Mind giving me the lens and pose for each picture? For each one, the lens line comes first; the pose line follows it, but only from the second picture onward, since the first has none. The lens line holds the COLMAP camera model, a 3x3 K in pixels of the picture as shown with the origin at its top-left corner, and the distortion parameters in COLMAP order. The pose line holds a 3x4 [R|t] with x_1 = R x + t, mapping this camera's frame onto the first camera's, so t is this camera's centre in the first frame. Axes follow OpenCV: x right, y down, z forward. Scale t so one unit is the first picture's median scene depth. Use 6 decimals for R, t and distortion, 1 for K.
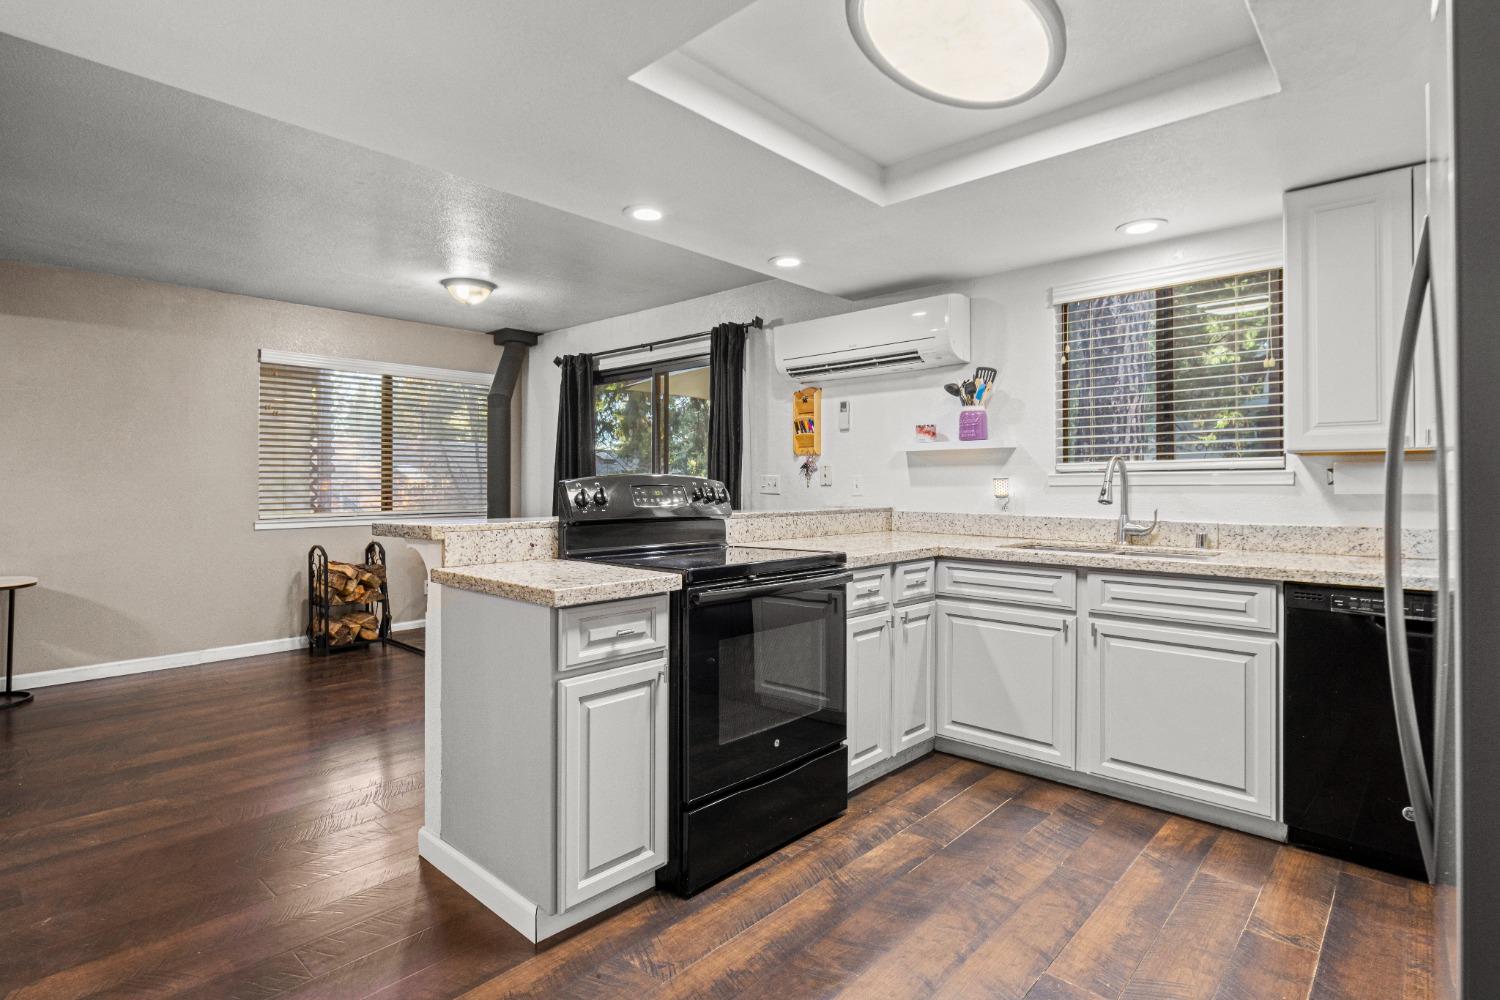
lens RADIAL K [[762.8, 0, 747.0], [0, 762.8, 484.0], [0, 0, 1]] dist [-0.004588, 0.000603]
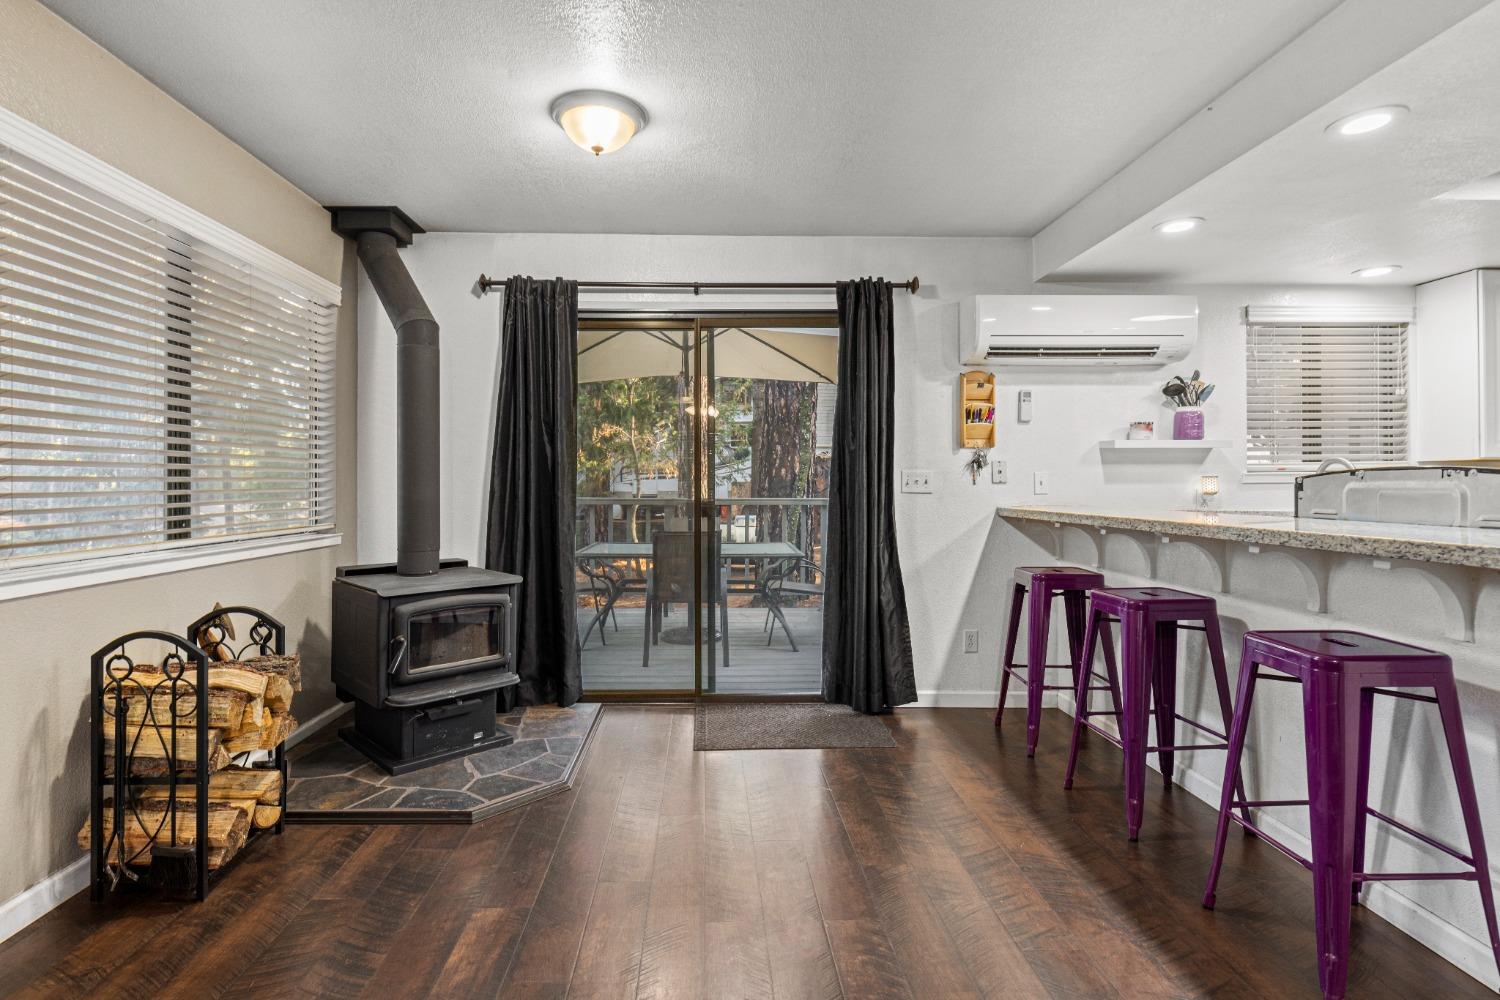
lens RADIAL K [[742.3, 0, 727.0], [0, 742.3, 477.9], [0, 0, 1]] dist [-0.003109, 0.000409]
pose [[0.720221, 0.004679, 0.693729, -0.909855], [-0.001114, 0.999984, -0.005588, 0.001559], [-0.693743, 0.003252, 0.720215, 0.748769]]
